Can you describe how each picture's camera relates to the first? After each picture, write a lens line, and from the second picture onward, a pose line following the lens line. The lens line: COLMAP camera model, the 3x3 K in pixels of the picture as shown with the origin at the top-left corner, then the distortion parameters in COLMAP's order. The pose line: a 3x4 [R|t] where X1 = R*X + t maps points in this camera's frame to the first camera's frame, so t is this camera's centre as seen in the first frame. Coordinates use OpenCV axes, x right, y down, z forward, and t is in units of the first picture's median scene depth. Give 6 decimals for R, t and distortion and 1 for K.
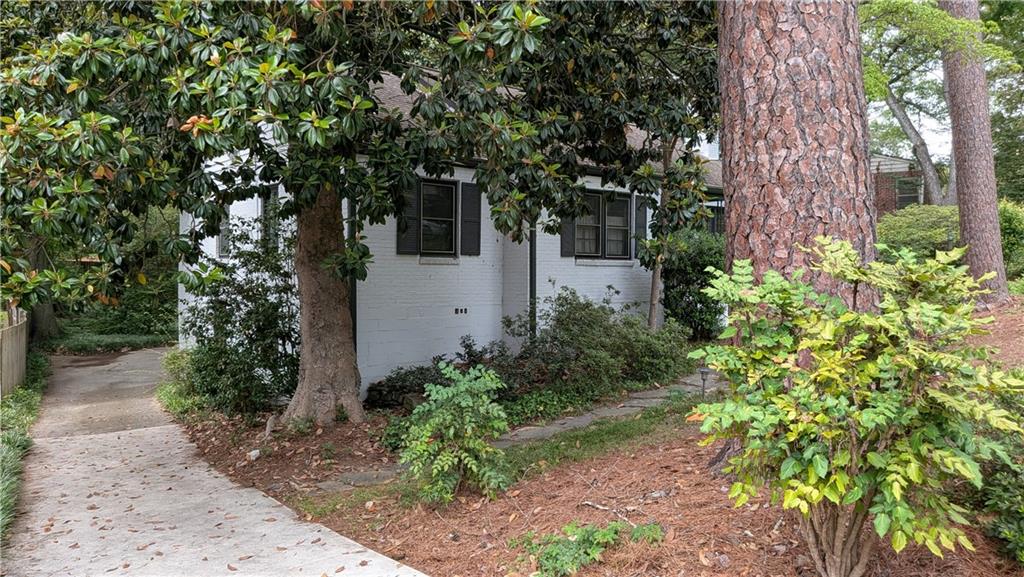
lens RADIAL K [[744.7, 0, 519.7], [0, 744.7, 290.3], [0, 0, 1]] dist [0.014568, -0.001652]
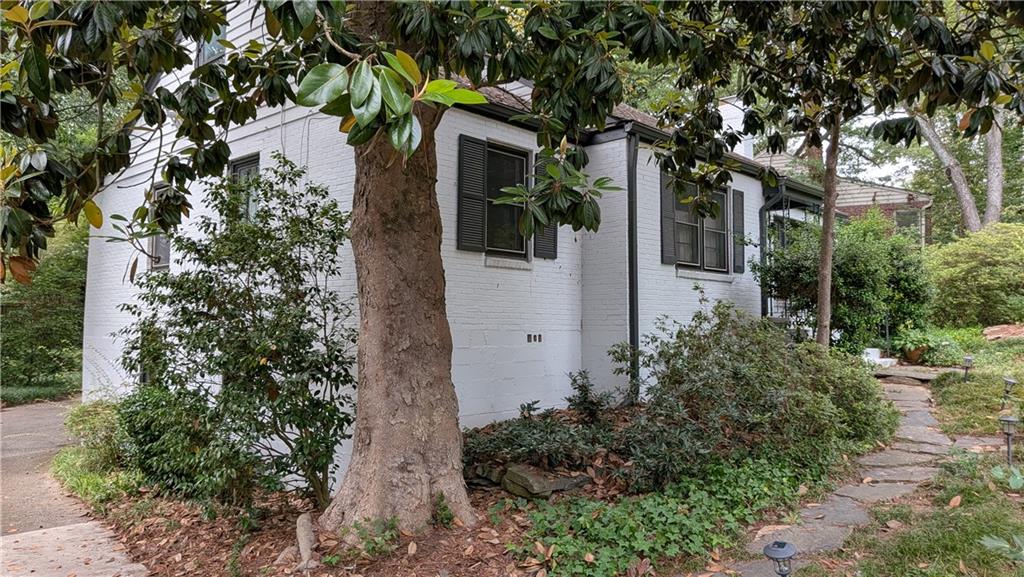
lens RADIAL K [[744.7, 0, 503.4], [0, 744.7, 283.5], [0, 0, 1]] dist [0.014568, -0.001652]
pose [[0.993991, 0.006026, 0.109295, -0.190729], [0.002672, 0.996850, -0.079260, 0.033267], [-0.109429, 0.079075, 0.990844, 0.333069]]
